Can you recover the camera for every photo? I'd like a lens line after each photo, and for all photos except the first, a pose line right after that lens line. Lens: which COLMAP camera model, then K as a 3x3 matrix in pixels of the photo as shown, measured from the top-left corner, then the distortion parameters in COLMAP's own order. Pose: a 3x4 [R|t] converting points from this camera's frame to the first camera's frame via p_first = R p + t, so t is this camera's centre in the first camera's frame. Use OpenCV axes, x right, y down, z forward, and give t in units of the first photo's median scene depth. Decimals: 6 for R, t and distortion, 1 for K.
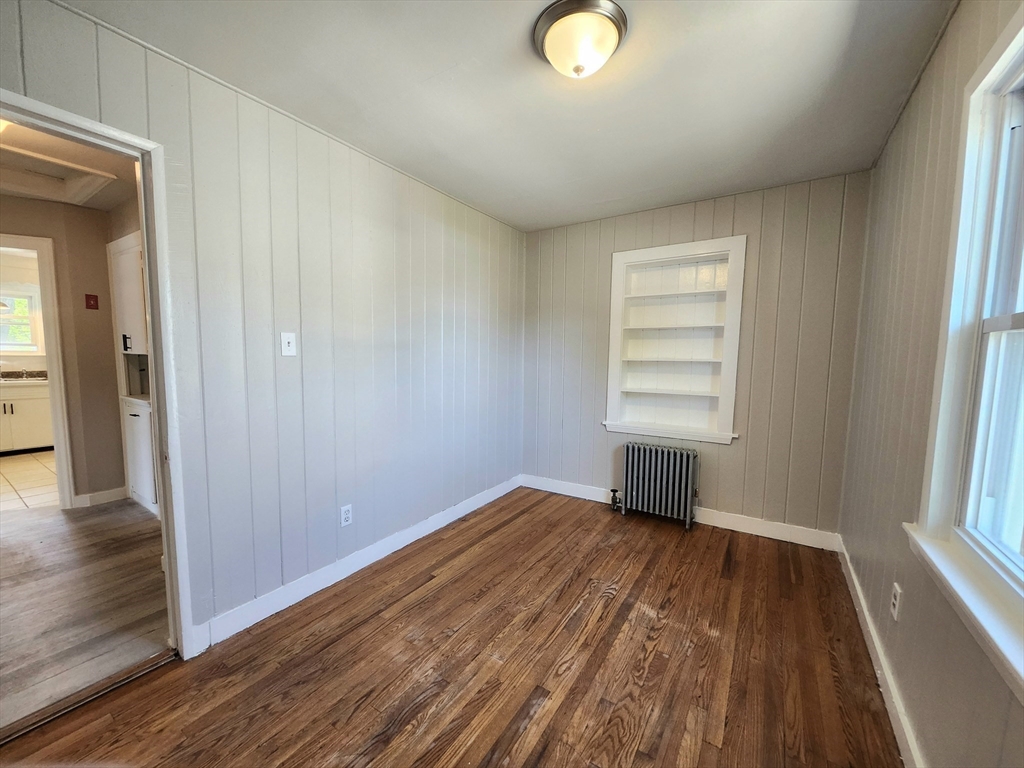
lens RADIAL K [[398.3, 0, 512.7], [0, 398.3, 393.6], [0, 0, 1]] dist [0.000465, -0.000137]
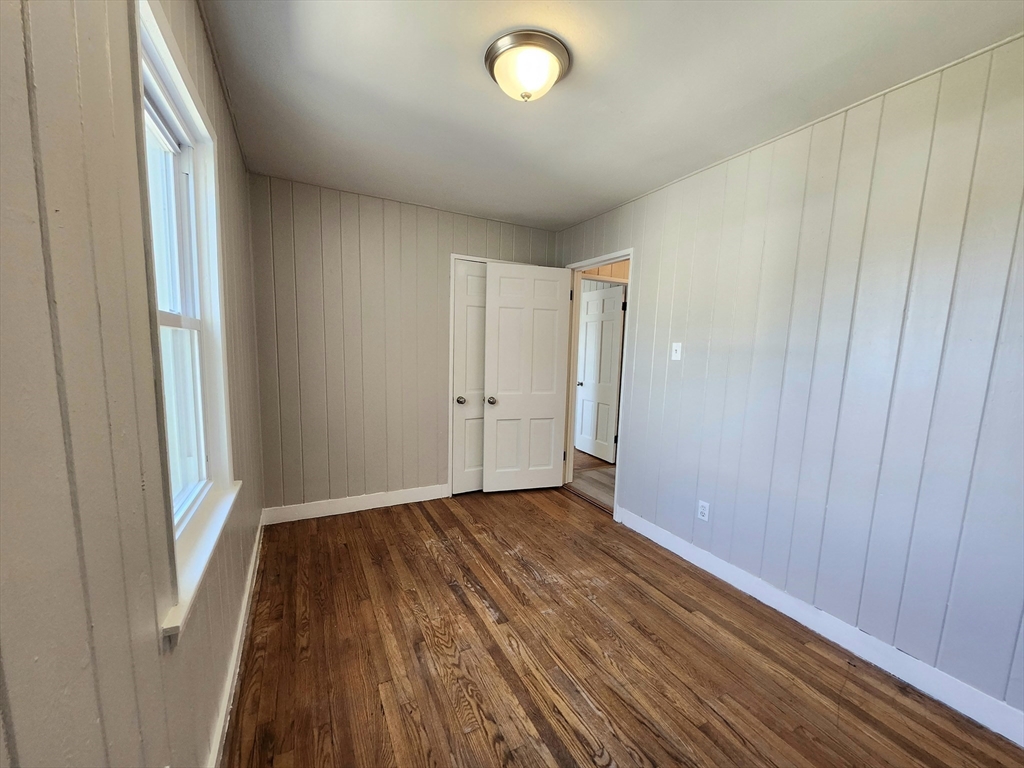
lens RADIAL K [[398.3, 0, 512.7], [0, 398.3, 393.6], [0, 0, 1]] dist [0.000465, -0.000137]
pose [[-0.483059, 0.078308, -0.872079, 0.955507], [-0.117690, 0.981148, 0.153293, -0.138810], [0.867642, 0.176684, -0.464736, 1.286886]]
